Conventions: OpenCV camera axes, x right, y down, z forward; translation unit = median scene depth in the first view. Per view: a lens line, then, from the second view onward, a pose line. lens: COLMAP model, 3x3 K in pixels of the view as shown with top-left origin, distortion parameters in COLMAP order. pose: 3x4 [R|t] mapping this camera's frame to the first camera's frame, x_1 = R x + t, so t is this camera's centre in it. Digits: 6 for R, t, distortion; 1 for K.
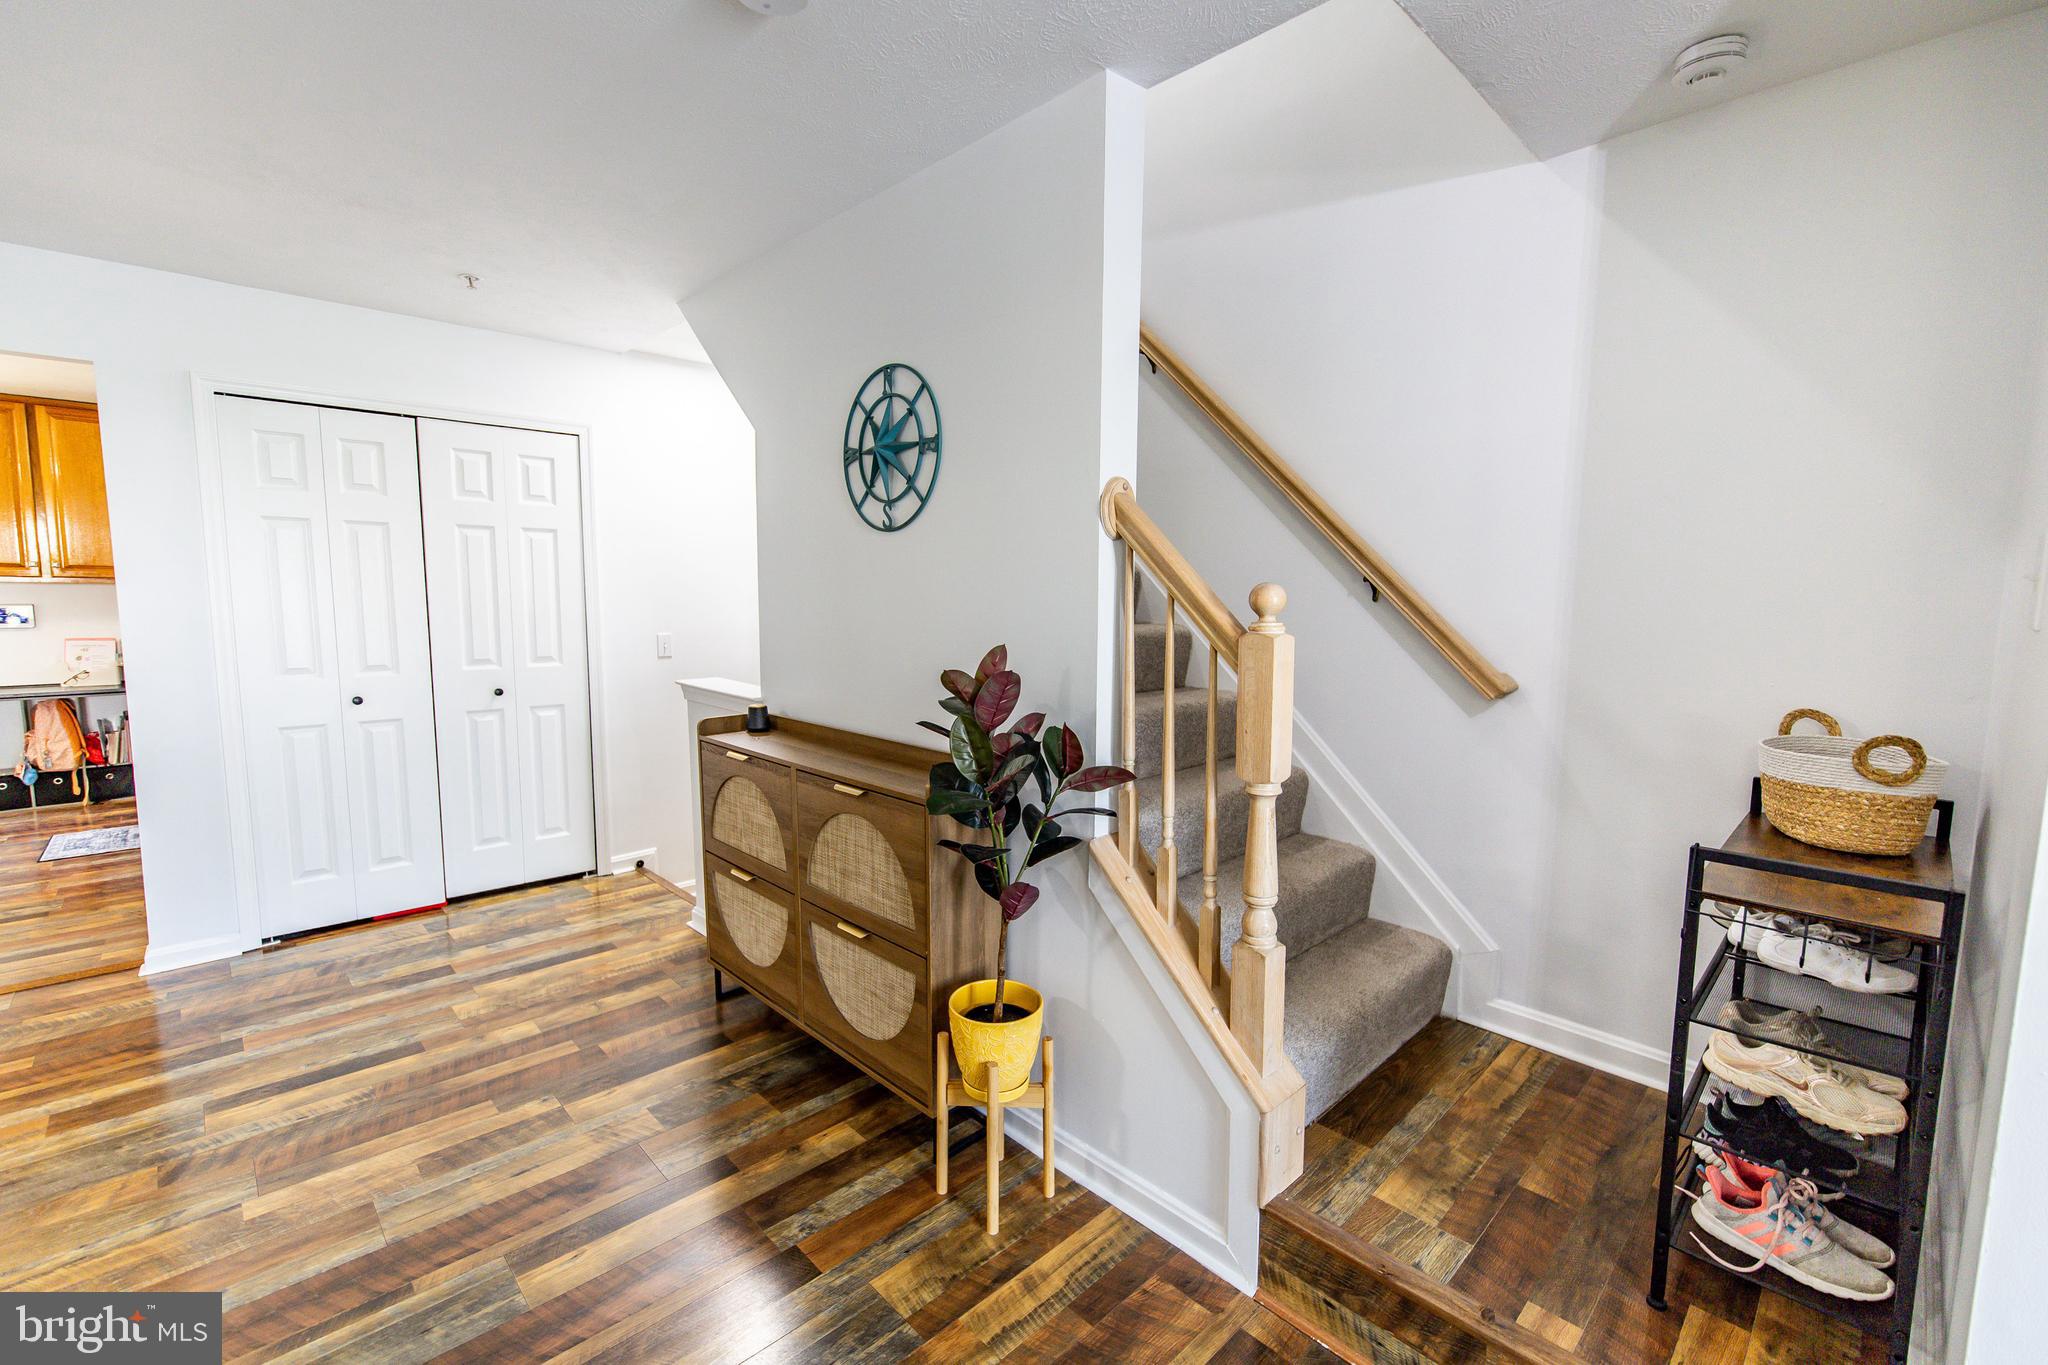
lens RADIAL K [[878.6, 0, 1026.9], [0, 878.6, 693.1], [0, 0, 1]] dist [-0.006827, -0.000406]
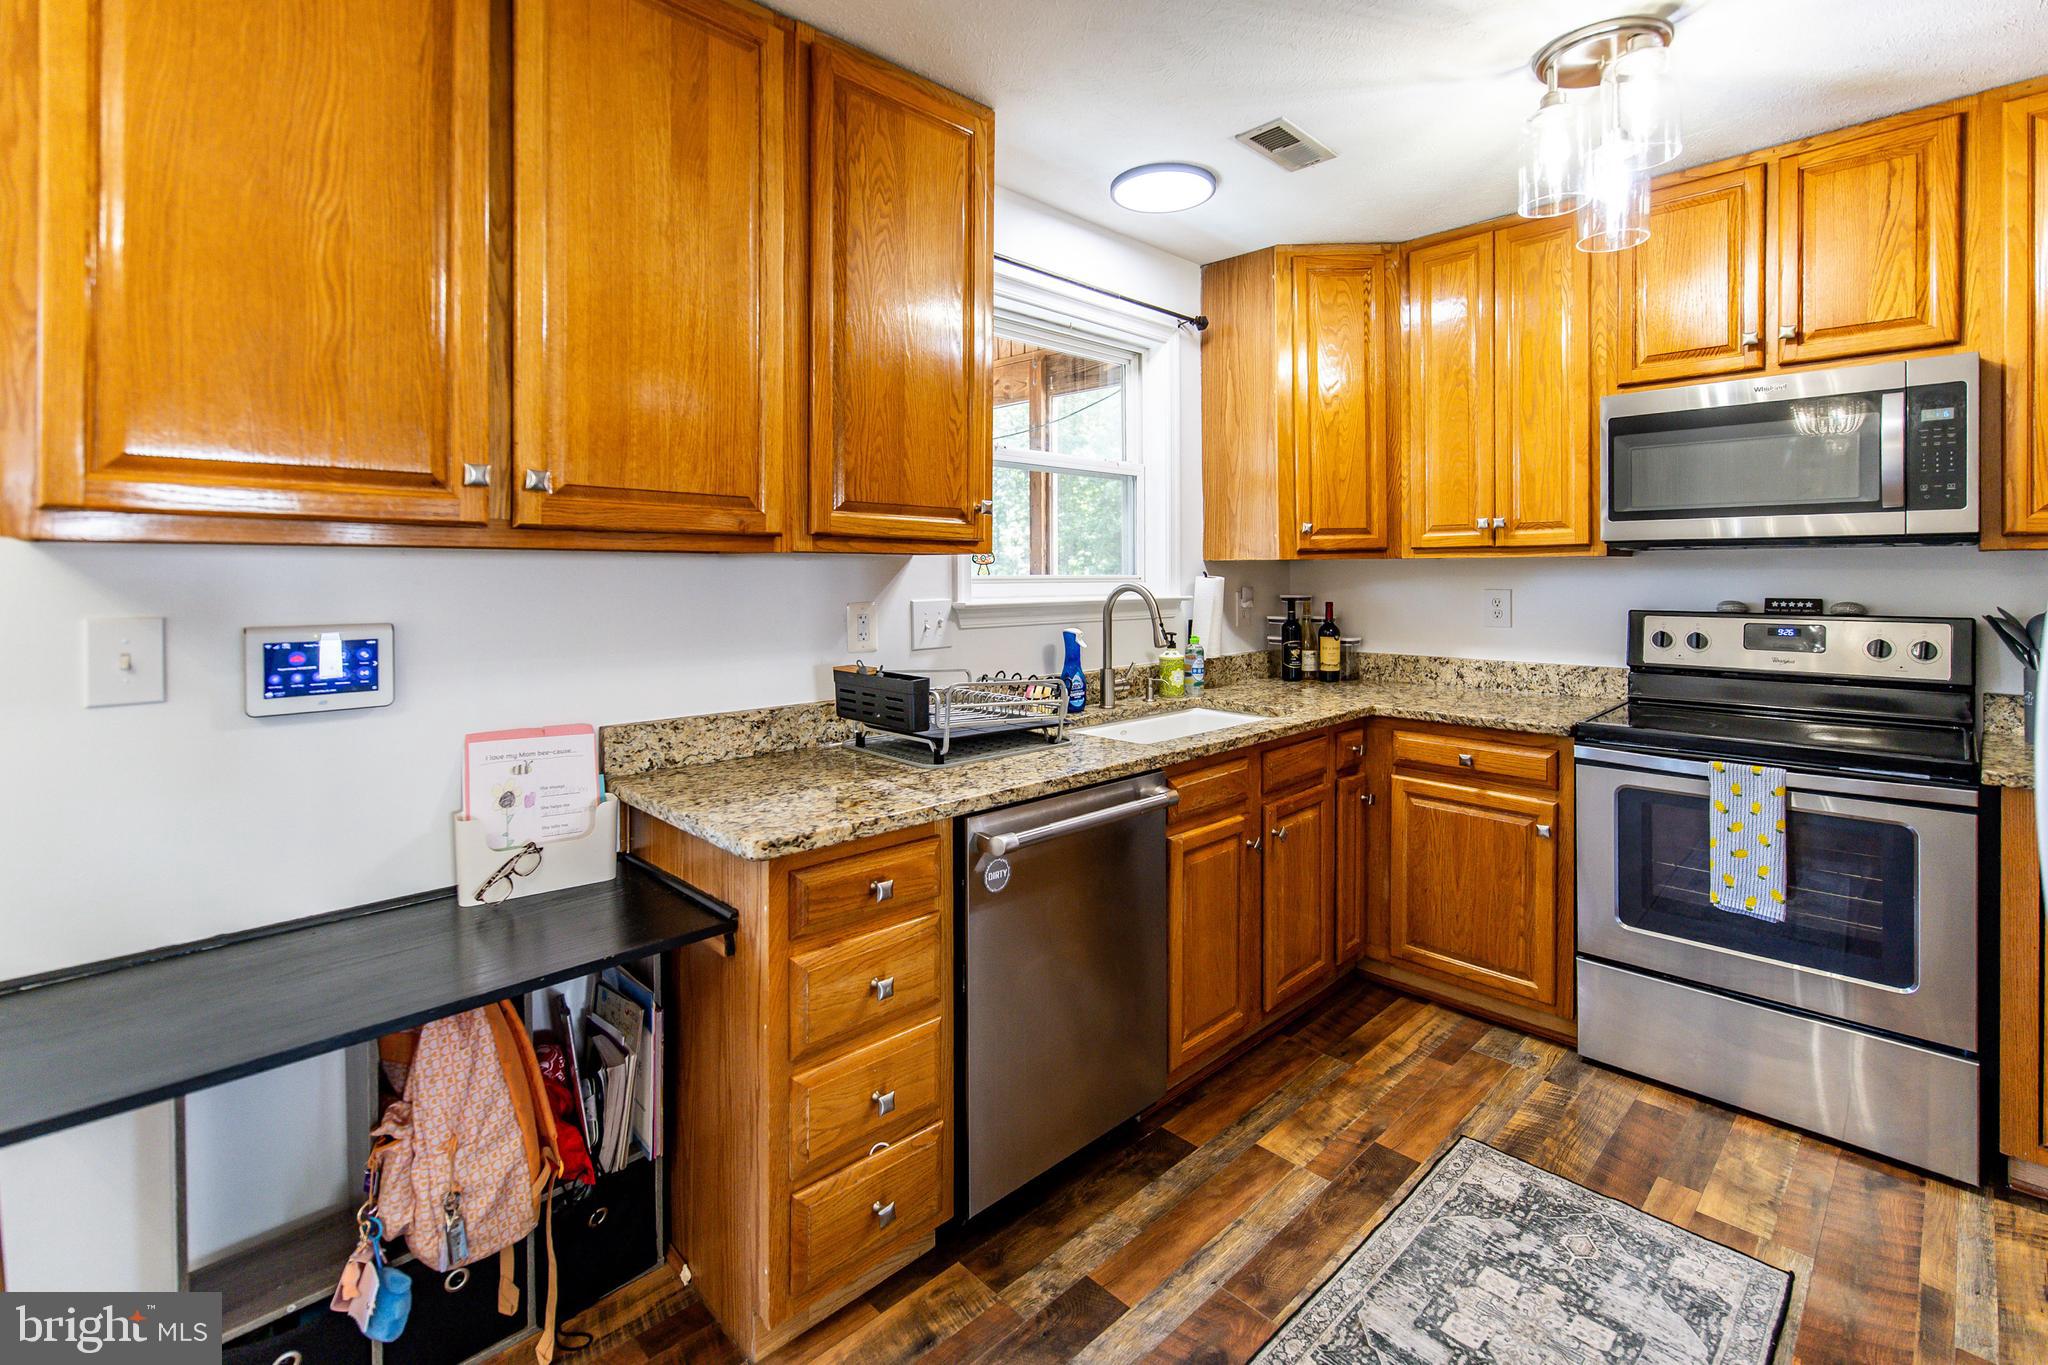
lens RADIAL K [[921.9, 0, 1028.8], [0, 921.9, 579.5], [0, 0, 1]] dist [0.000227, 0.000070]
pose [[0.999892, -0.014708, 0.000640, -1.993544], [0.014698, 0.994856, -0.100223, -0.179312], [0.000838, 0.100222, 0.994965, 1.482491]]
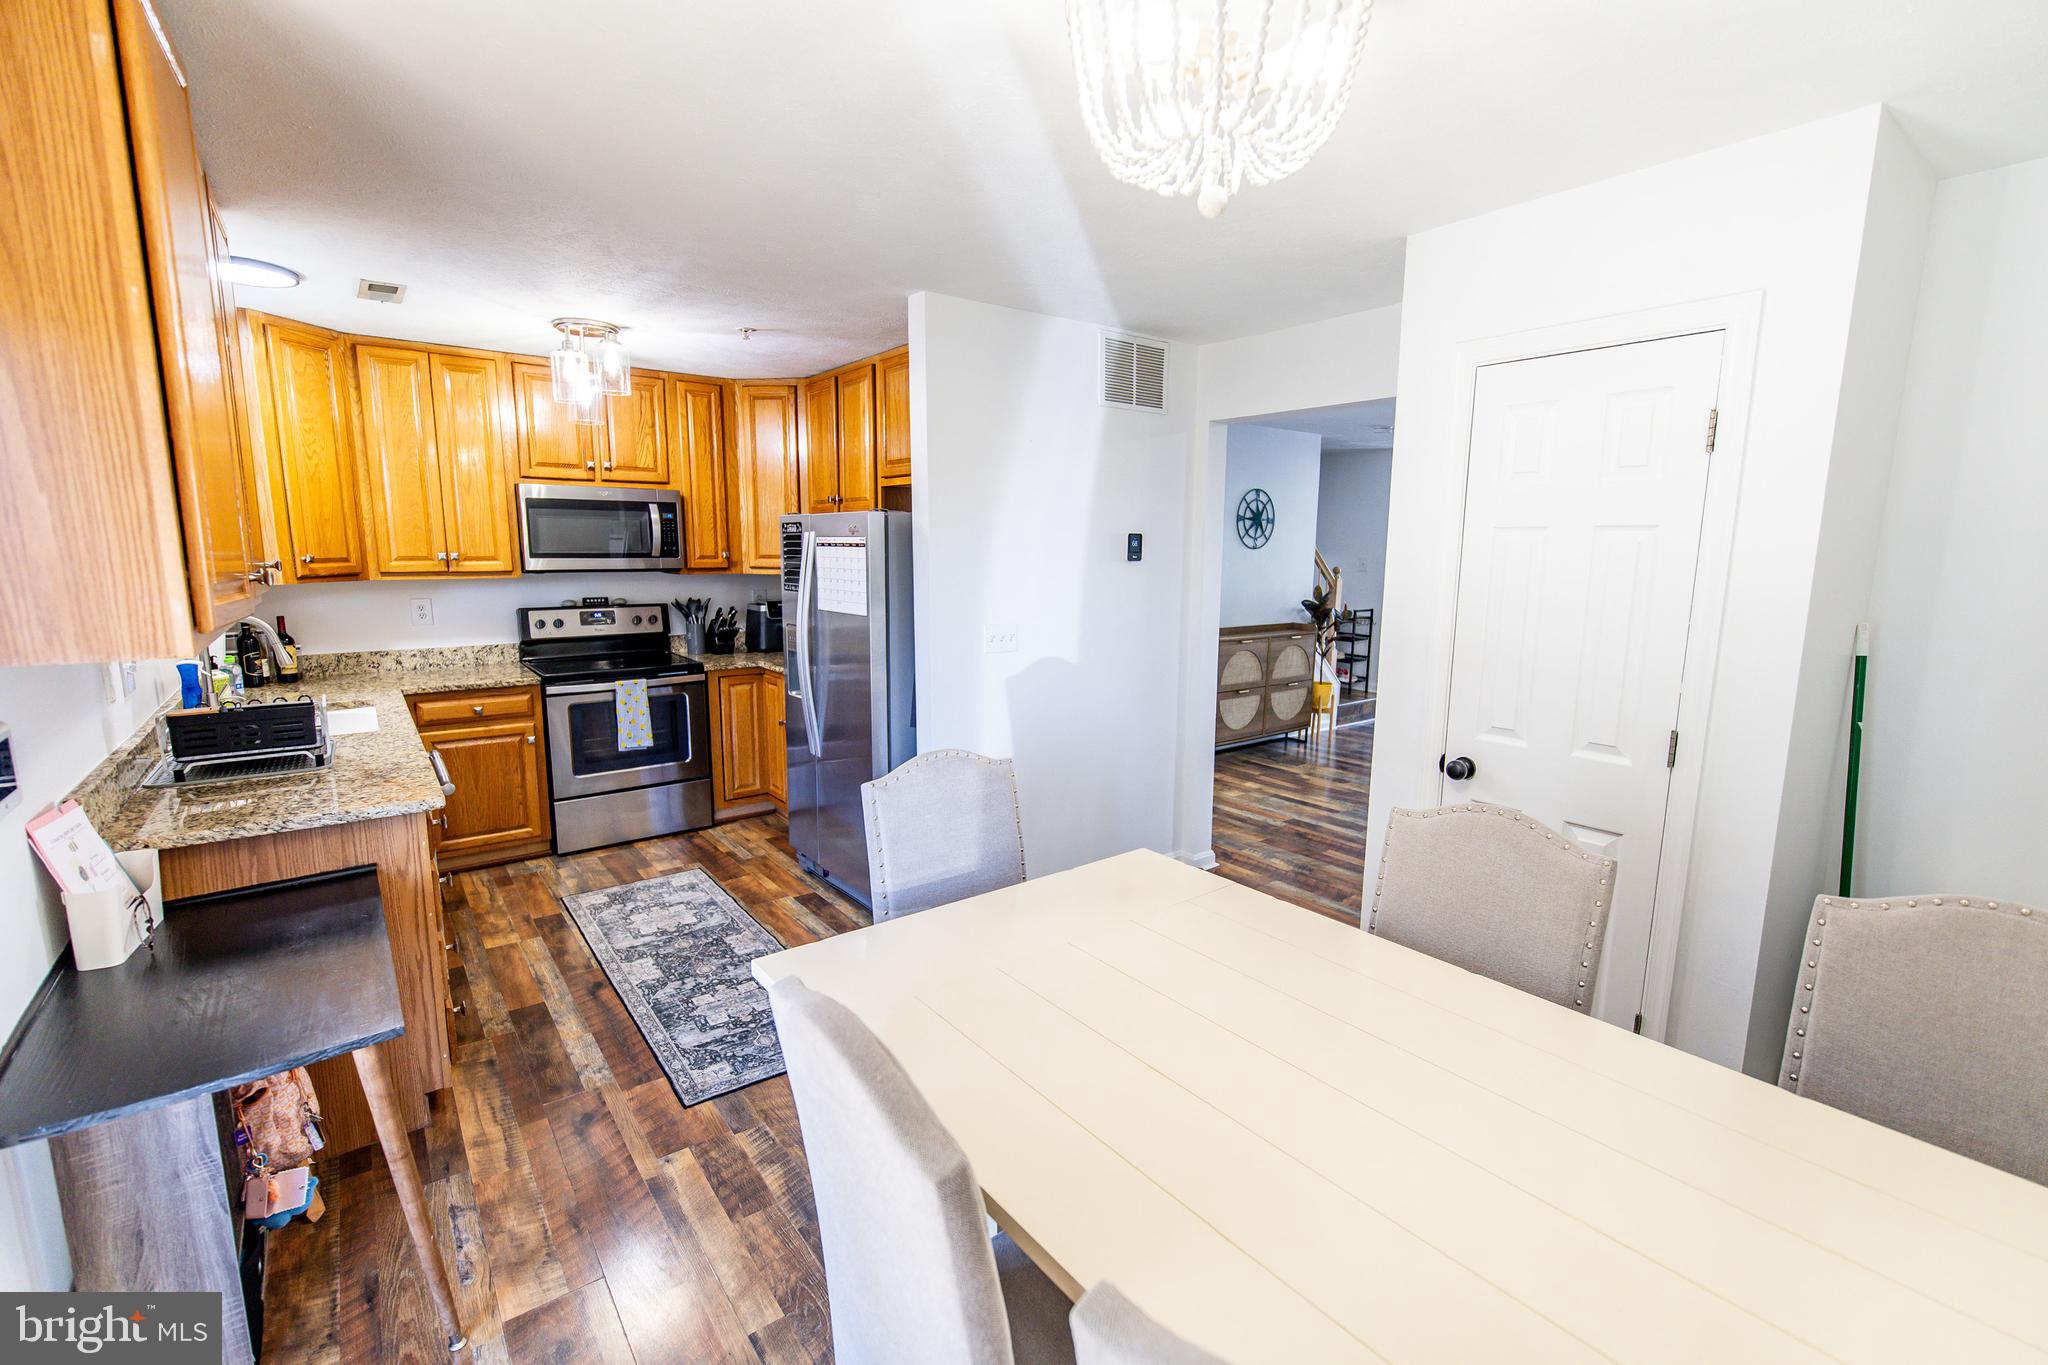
lens RADIAL K [[887.0, 0, 1017.2], [0, 887.0, 696.2], [0, 0, 1]] dist [0.000712, -0.001253]
pose [[0.123444, -0.179059, 0.976063, -2.969130], [0.103654, 0.980532, 0.166769, -0.267366], [-0.986923, 0.080587, 0.139601, 1.354581]]
